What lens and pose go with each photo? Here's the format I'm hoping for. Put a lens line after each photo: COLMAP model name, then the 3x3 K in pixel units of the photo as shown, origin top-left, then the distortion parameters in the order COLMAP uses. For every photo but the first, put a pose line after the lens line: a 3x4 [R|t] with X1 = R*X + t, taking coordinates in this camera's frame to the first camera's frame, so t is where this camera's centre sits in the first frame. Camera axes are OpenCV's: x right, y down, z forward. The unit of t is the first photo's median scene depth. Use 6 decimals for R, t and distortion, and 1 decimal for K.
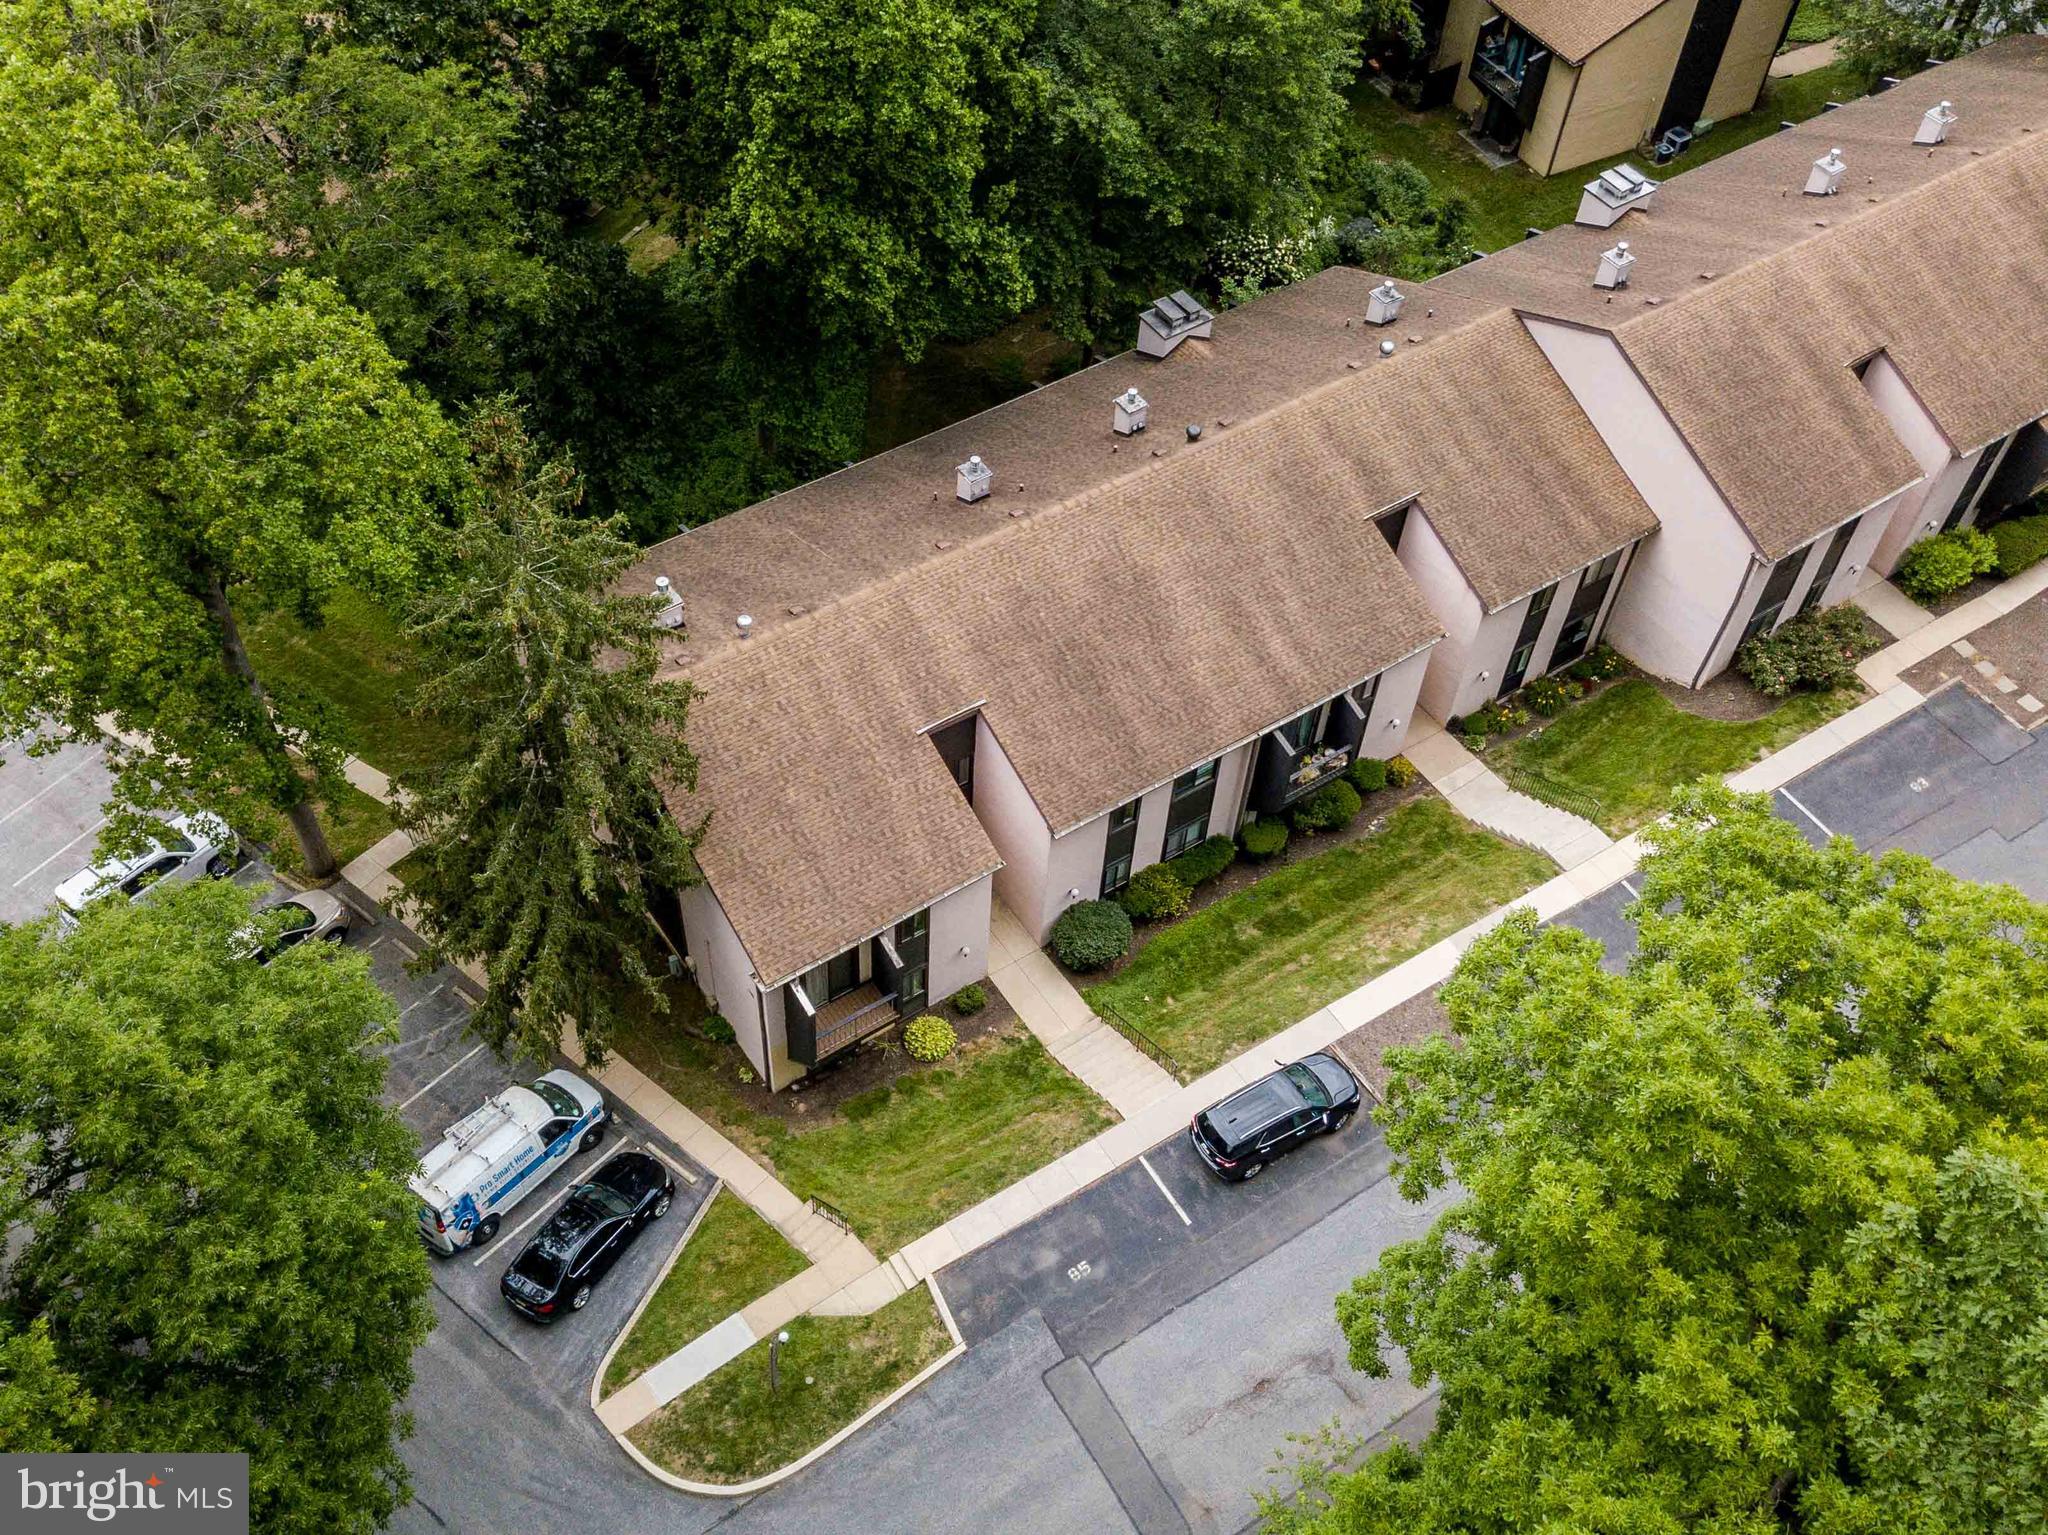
lens RADIAL K [[1840.8, 0, 1045.5], [0, 1840.8, 762.9], [0, 0, 1]] dist [-0.024420, 0.055519]
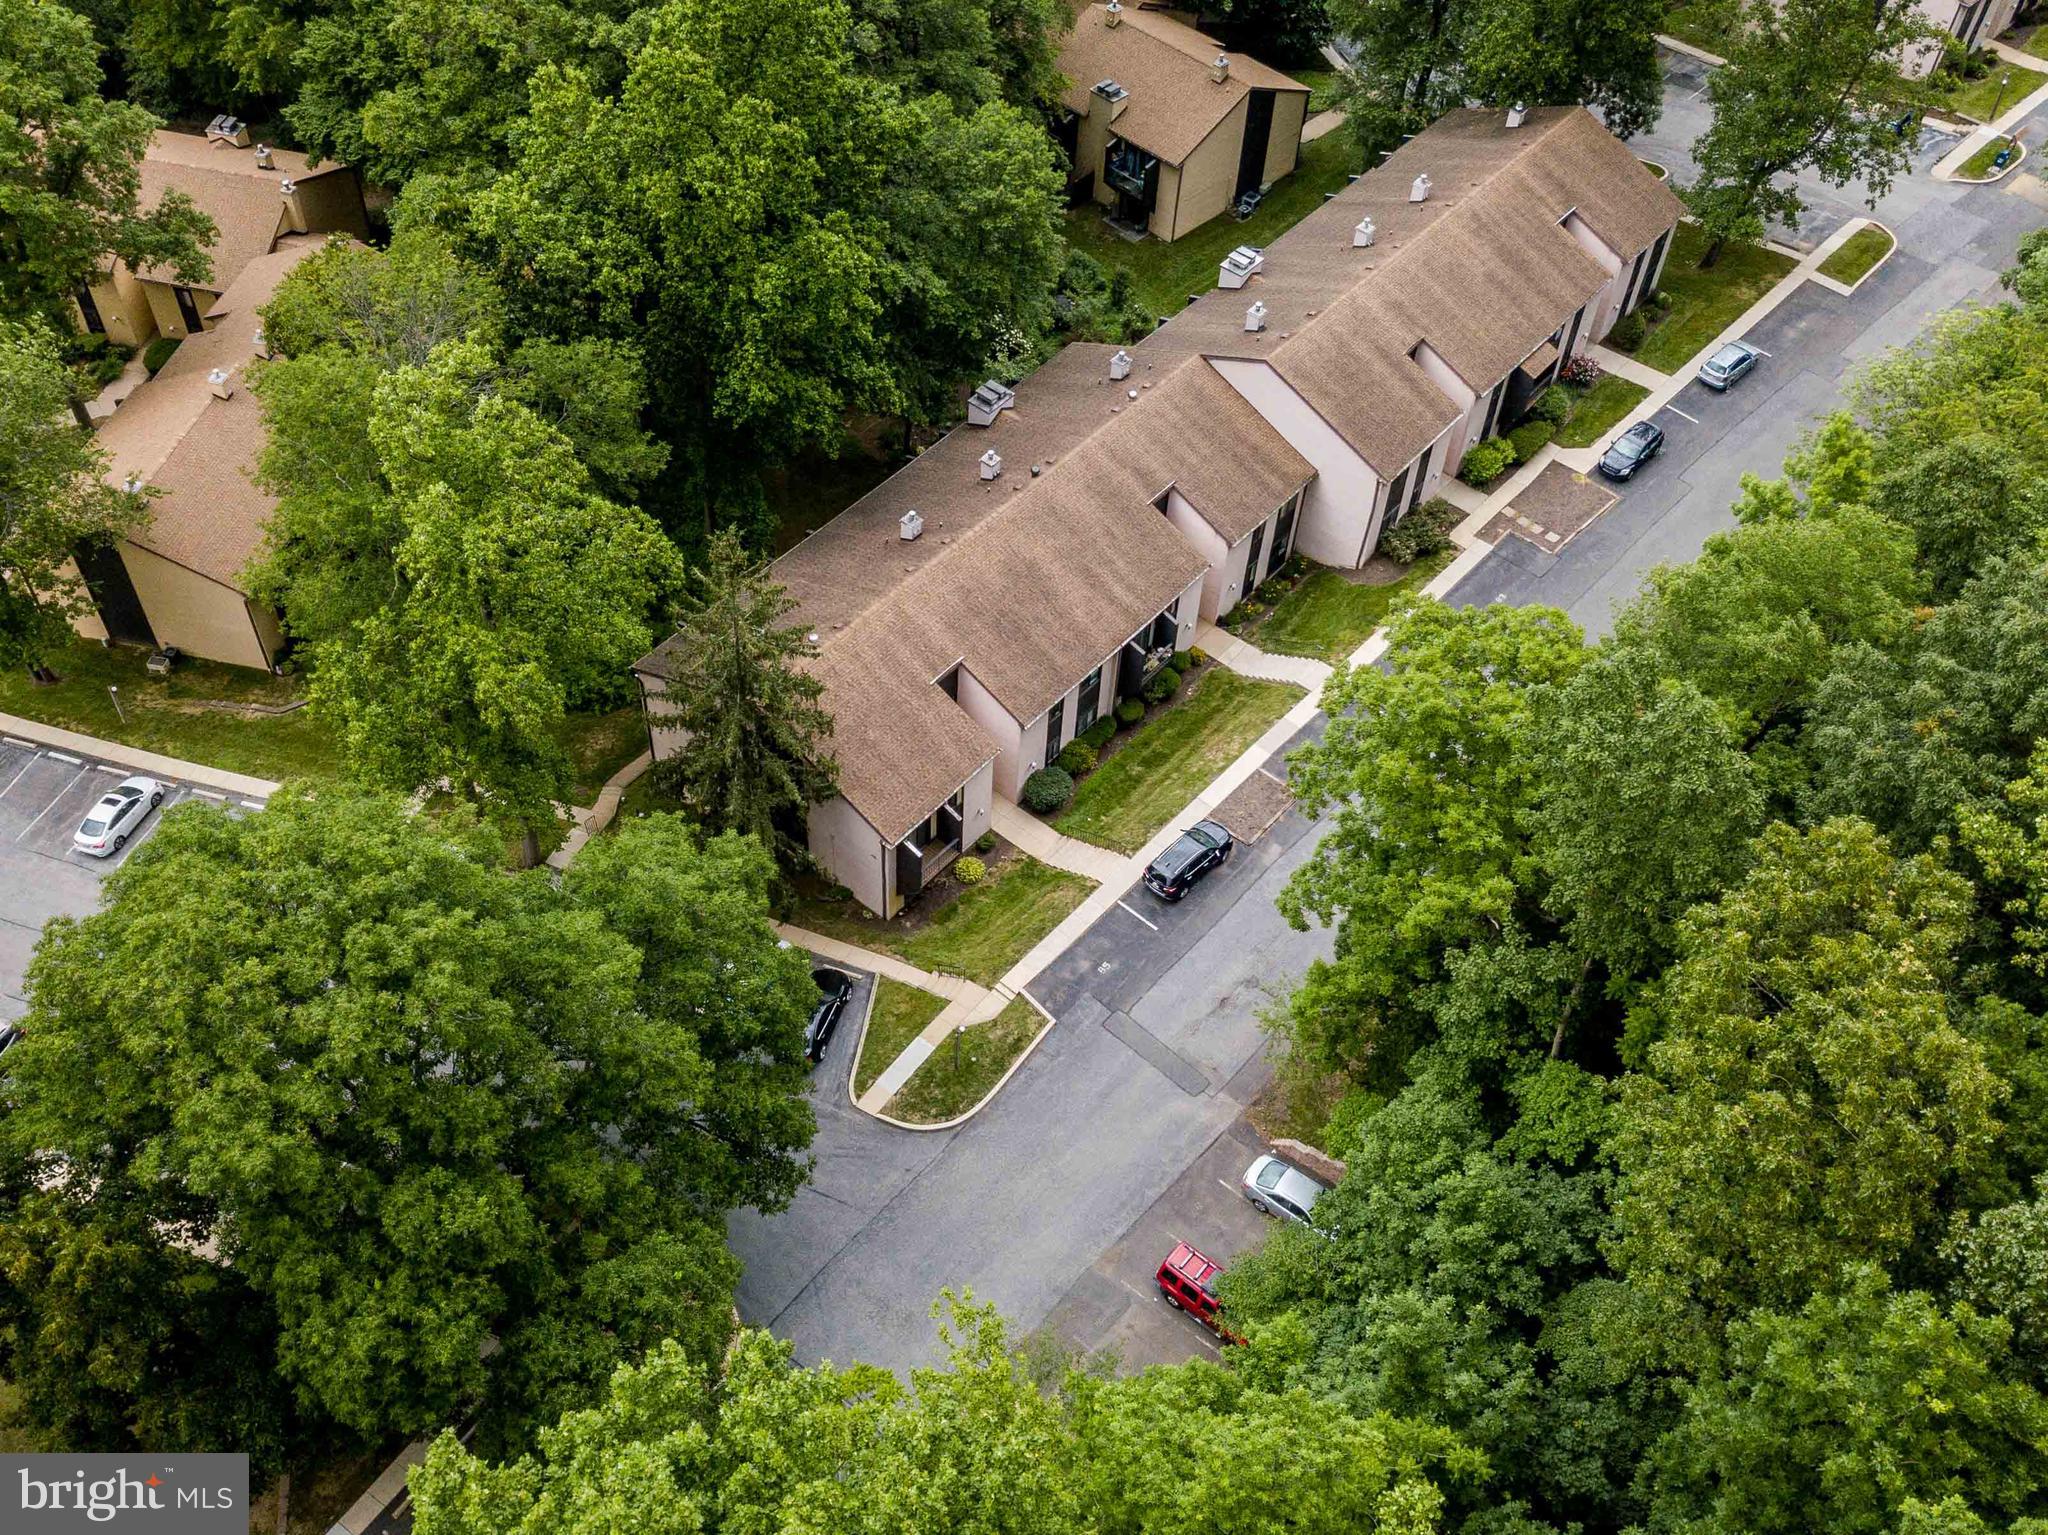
lens RADIAL K [[1840.8, 0, 991.5], [0, 1840.8, 777.6], [0, 0, 1]] dist [-0.024420, 0.055519]
pose [[0.963574, -0.213349, 0.161271, -0.269992], [0.213118, 0.976843, 0.018930, 0.041876], [-0.161575, 0.016130, 0.986729, -0.563626]]
